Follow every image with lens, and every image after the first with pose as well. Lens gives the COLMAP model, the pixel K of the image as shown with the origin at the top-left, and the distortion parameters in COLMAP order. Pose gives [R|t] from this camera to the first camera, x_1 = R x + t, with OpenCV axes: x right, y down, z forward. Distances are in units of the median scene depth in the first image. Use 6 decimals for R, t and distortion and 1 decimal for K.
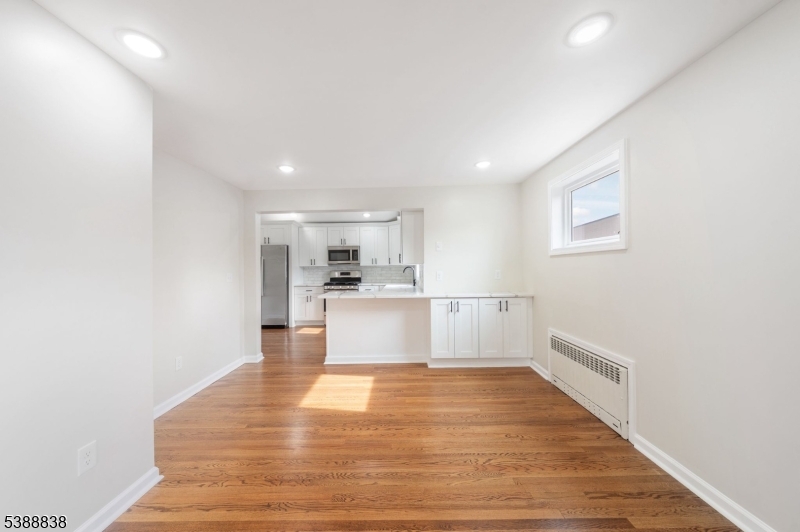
lens RADIAL K [[279.5, 0, 389.5], [0, 279.5, 267.4], [0, 0, 1]] dist [0.000484, 0.000015]
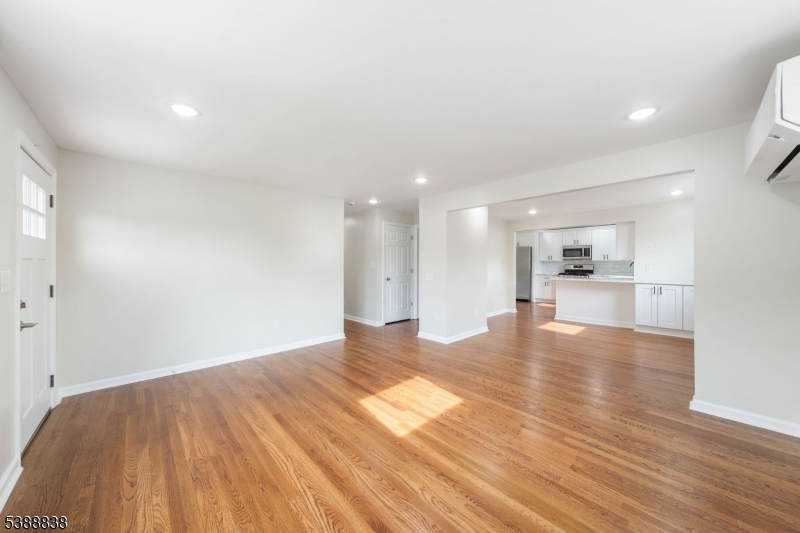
lens RADIAL K [[279.5, 0, 389.5], [0, 279.5, 267.9], [0, 0, 1]] dist [0.000484, 0.000015]
pose [[0.690498, 0.023520, -0.722952, 0.184713], [-0.006027, 0.999624, 0.026765, -0.001412], [0.723310, -0.014124, 0.690379, -0.554568]]
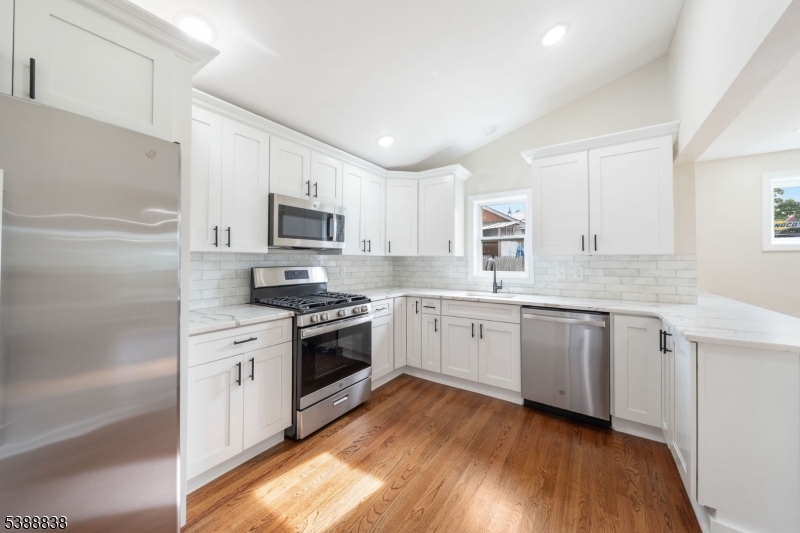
lens RADIAL K [[289.3, 0, 382.8], [0, 289.3, 257.6], [0, 0, 1]] dist [0.001411, 0.000134]
pose [[0.520819, 0.022967, 0.853358, -0.461178], [-0.008558, 0.999728, -0.021684, 0.007719], [-0.853624, 0.003990, 0.520874, 0.742764]]
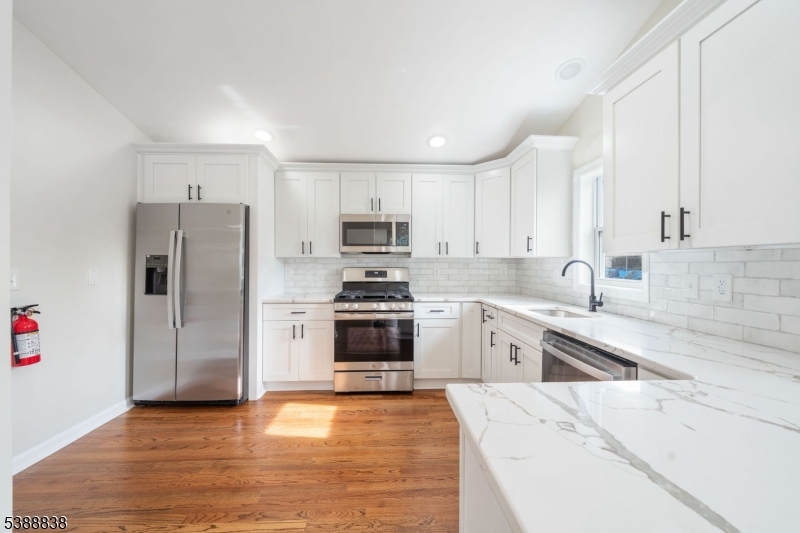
lens RADIAL K [[291.7, 0, 400.0], [0, 291.7, 266.5], [0, 0, 1]] dist [0.001109, 0.000061]
pose [[0.991177, 0.014863, 0.131706, -0.194294], [-0.015902, 0.999850, 0.006839, 0.006357], [-0.131584, -0.008873, 0.991265, 0.536348]]
